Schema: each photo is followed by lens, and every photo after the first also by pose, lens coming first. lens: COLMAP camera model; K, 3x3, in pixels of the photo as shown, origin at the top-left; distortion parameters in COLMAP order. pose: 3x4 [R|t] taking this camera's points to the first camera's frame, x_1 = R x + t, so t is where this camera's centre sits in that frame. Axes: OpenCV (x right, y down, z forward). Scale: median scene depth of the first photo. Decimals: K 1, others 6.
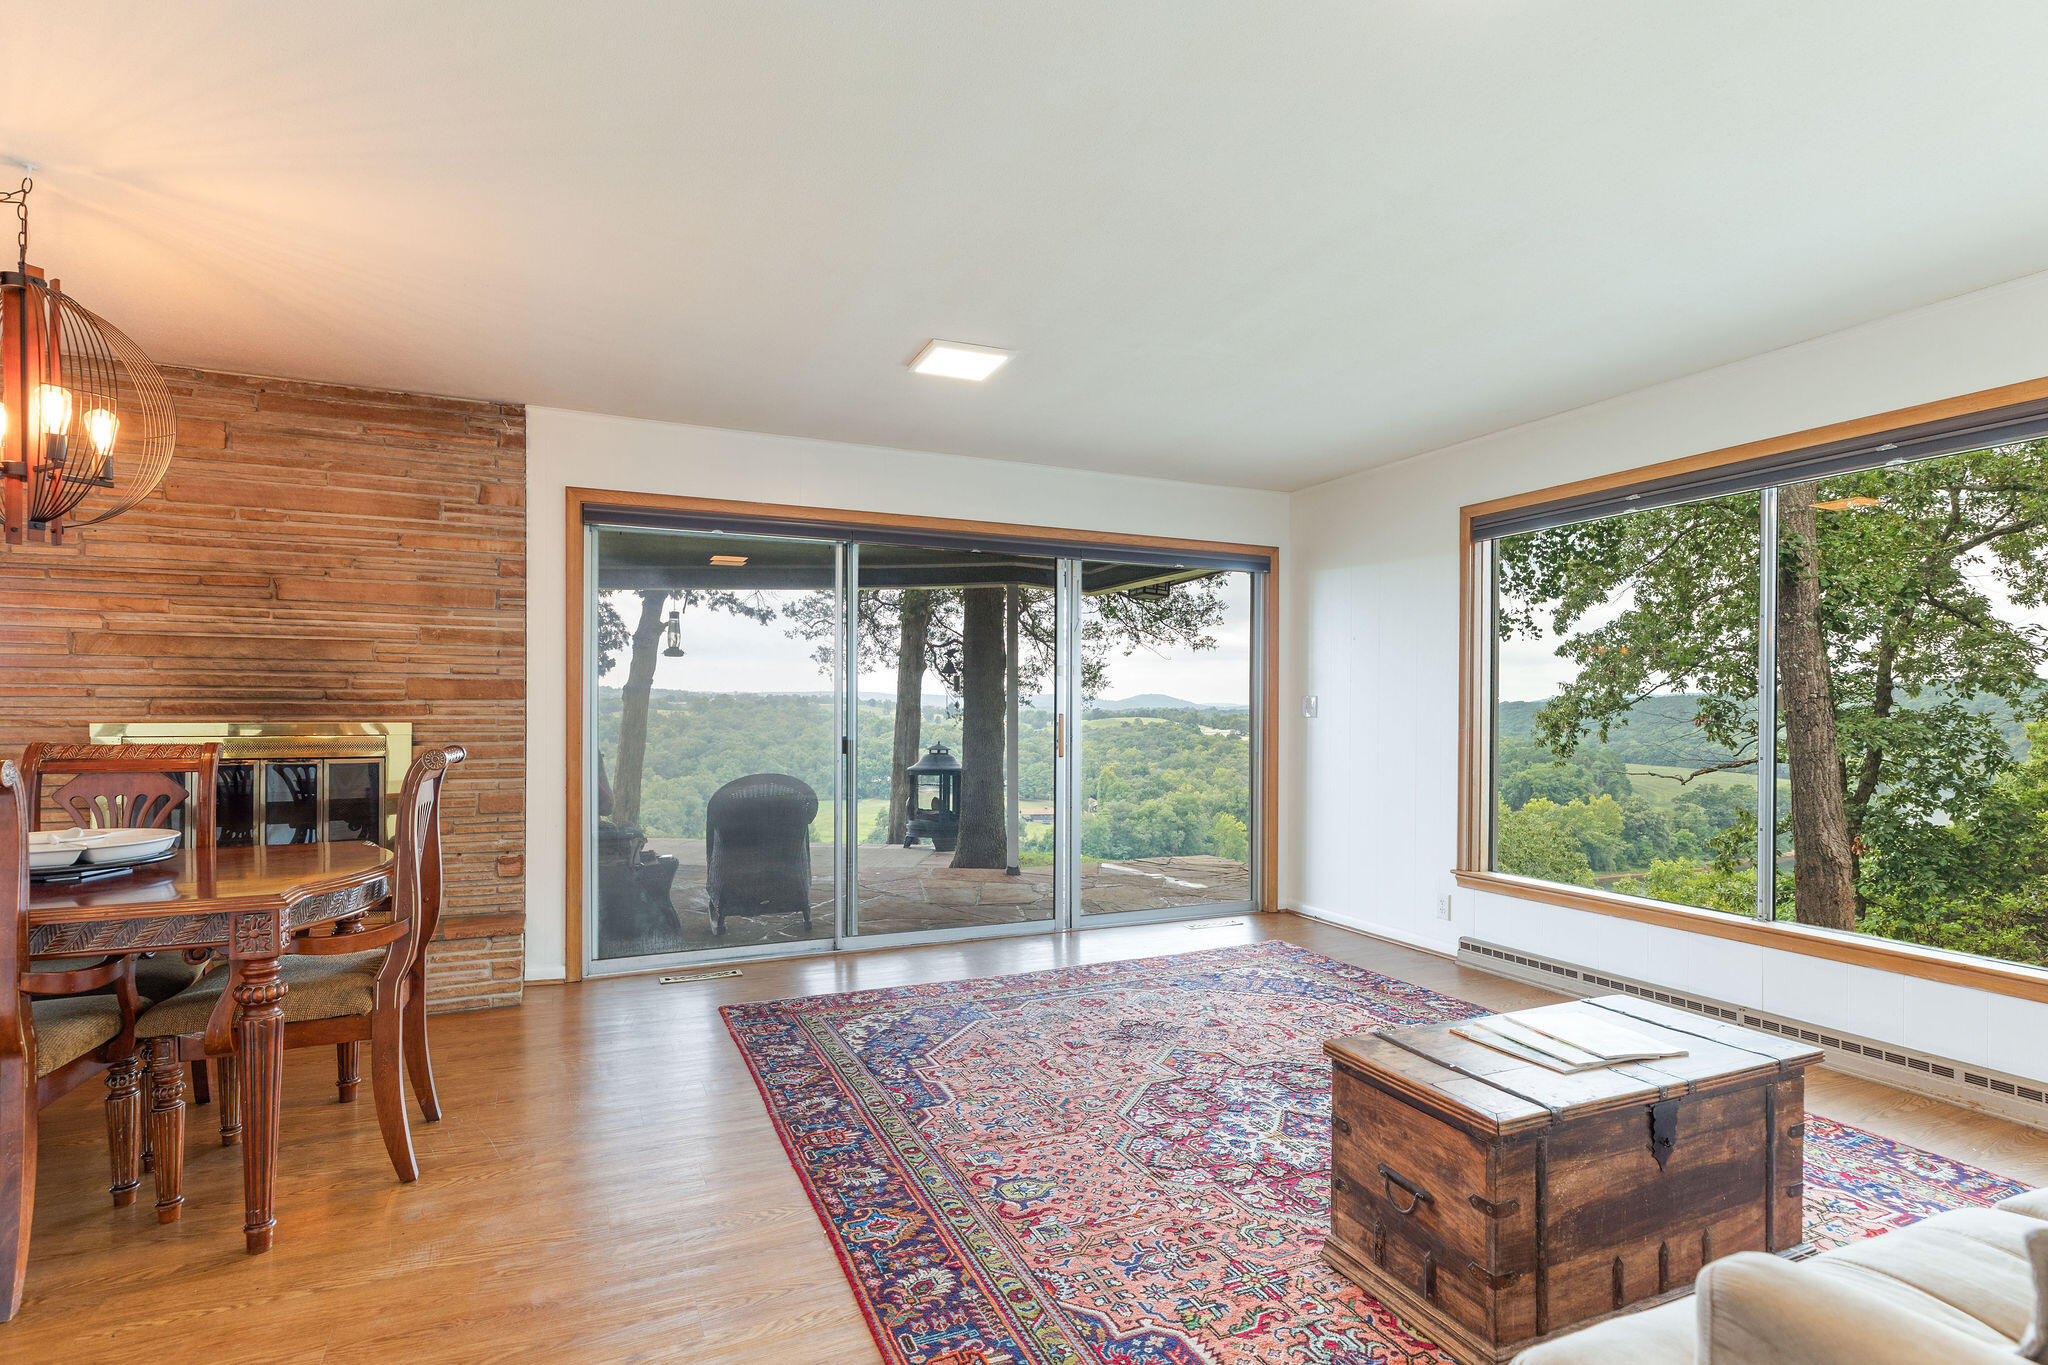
lens RADIAL K [[969.2, 0, 1028.9], [0, 969.2, 711.7], [0, 0, 1]] dist [0.003435, 0.000298]
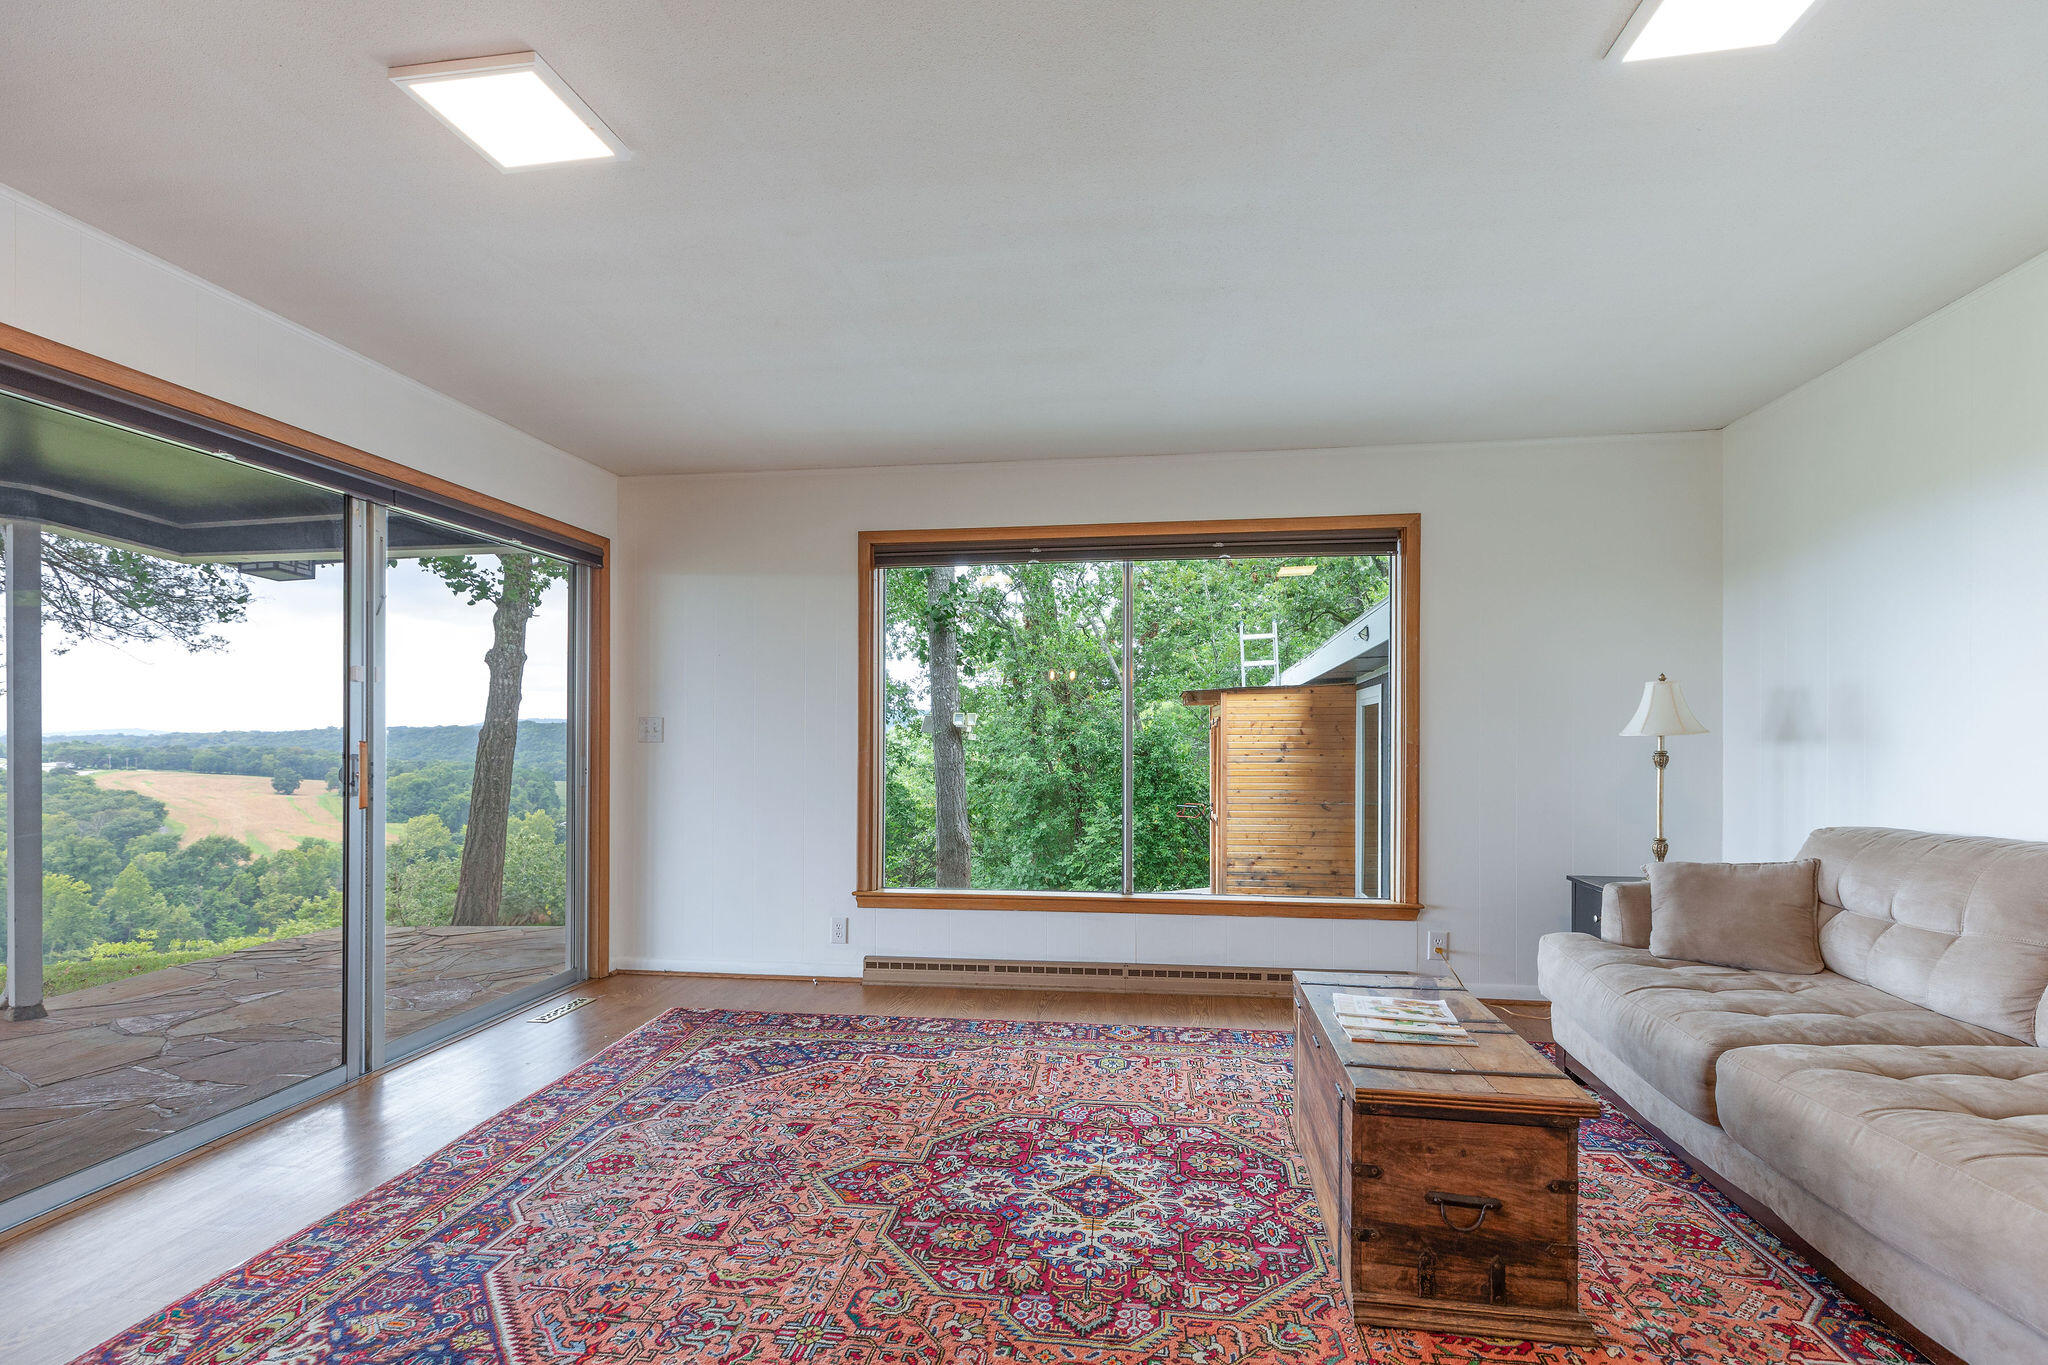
lens RADIAL K [[918.5, 0, 1021.5], [0, 918.5, 732.0], [0, 0, 1]] dist [0.004045, 0.000122]
pose [[0.551677, -0.003879, 0.834049, -0.304654], [0.005505, 0.999984, 0.001009, -0.002410], [-0.834039, 0.004035, 0.551690, 0.391769]]
